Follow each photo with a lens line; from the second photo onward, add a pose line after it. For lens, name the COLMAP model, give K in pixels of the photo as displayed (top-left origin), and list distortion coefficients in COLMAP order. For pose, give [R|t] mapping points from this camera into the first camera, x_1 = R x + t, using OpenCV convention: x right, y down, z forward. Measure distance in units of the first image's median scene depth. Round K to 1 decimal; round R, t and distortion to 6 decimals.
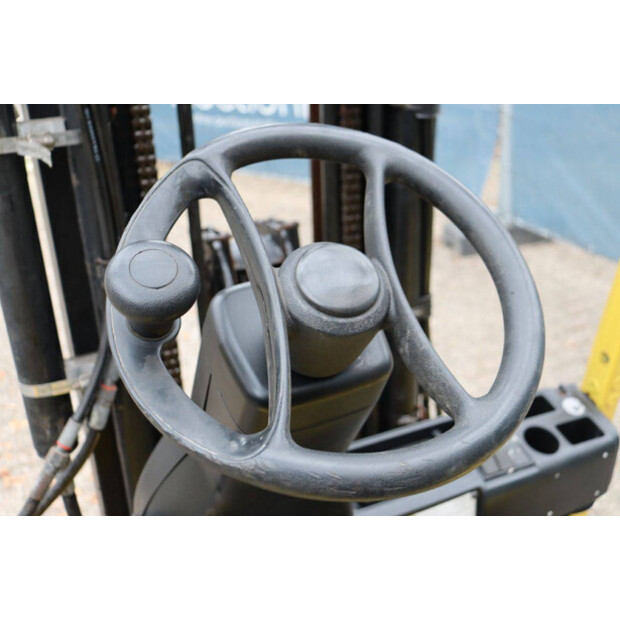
lens RADIAL K [[754.0, 0, 307.4], [0, 754.0, 308.8], [0, 0, 1]] dist [0.026916, 0.000000]
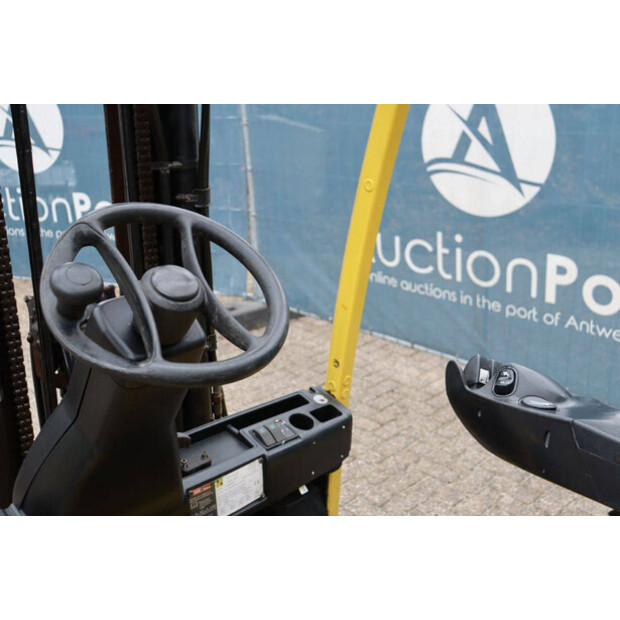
lens RADIAL K [[727.5, 0, 306.4], [0, 727.5, 305.3], [0, 0, 1]] dist [0.020285, 0.000000]
pose [[0.946915, -0.072747, 0.313146, -0.104639], [0.116164, 0.985674, -0.122284, 0.129898], [-0.299764, 0.152168, 0.941799, -0.357621]]
